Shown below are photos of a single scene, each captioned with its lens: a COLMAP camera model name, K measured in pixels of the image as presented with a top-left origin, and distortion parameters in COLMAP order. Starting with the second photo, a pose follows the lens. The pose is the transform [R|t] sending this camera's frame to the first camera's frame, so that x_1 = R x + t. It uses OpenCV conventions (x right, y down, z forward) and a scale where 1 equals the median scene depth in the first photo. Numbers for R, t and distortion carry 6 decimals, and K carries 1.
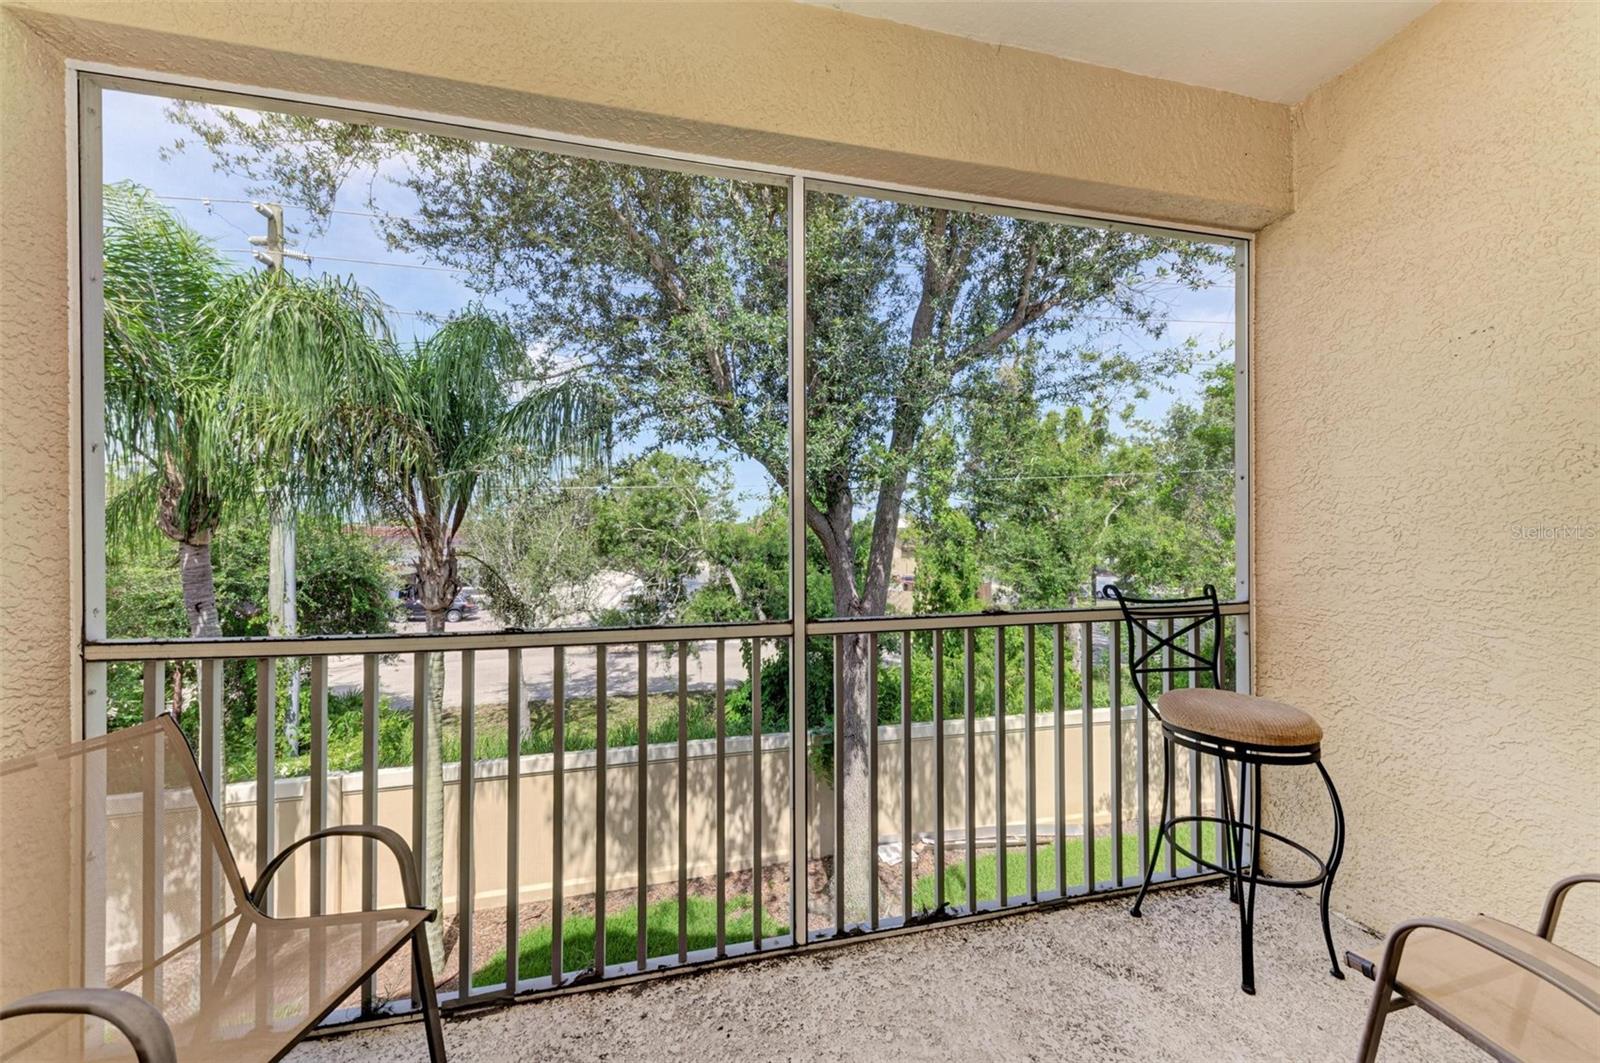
lens RADIAL K [[547.0, 0, 799.0], [0, 547.0, 532.4], [0, 0, 1]] dist [0.001521, 0.000008]
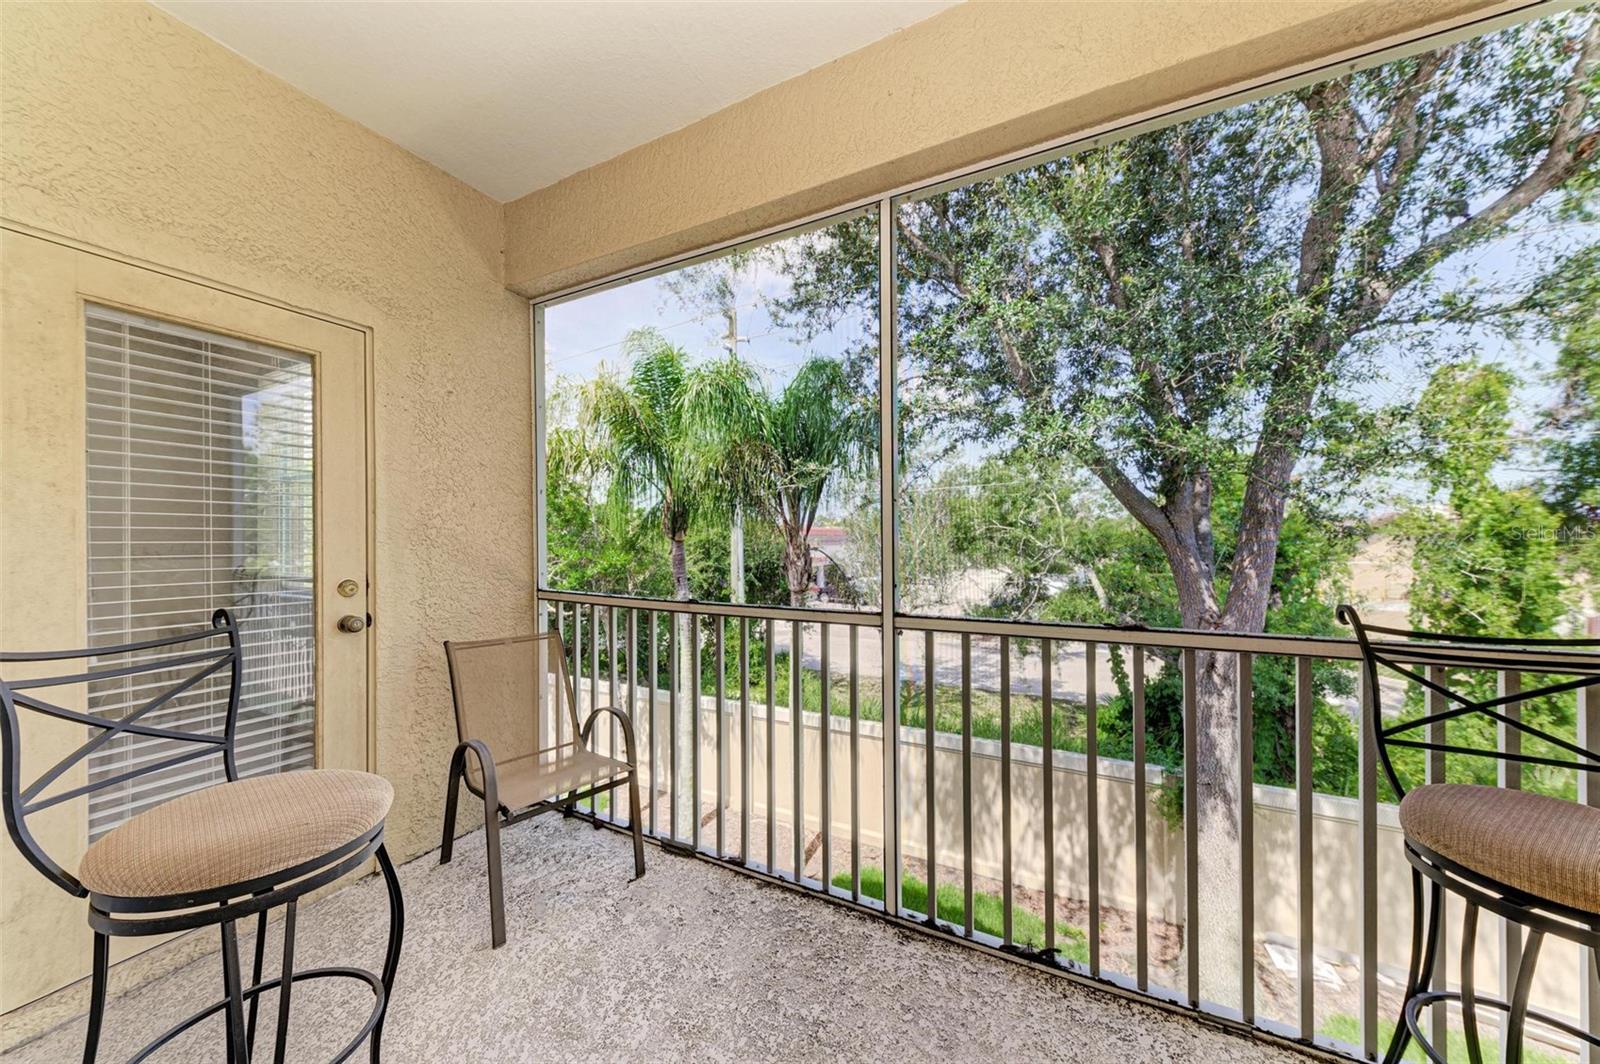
lens RADIAL K [[539.2, 0, 800.0], [0, 539.2, 532.0], [0, 0, 1]] dist [-0.013775, 0.000020]
pose [[0.763844, -0.006579, -0.645367, 0.129814], [0.008828, 0.999961, 0.000255, 0.000272], [0.645340, -0.005892, 0.763873, 0.020826]]
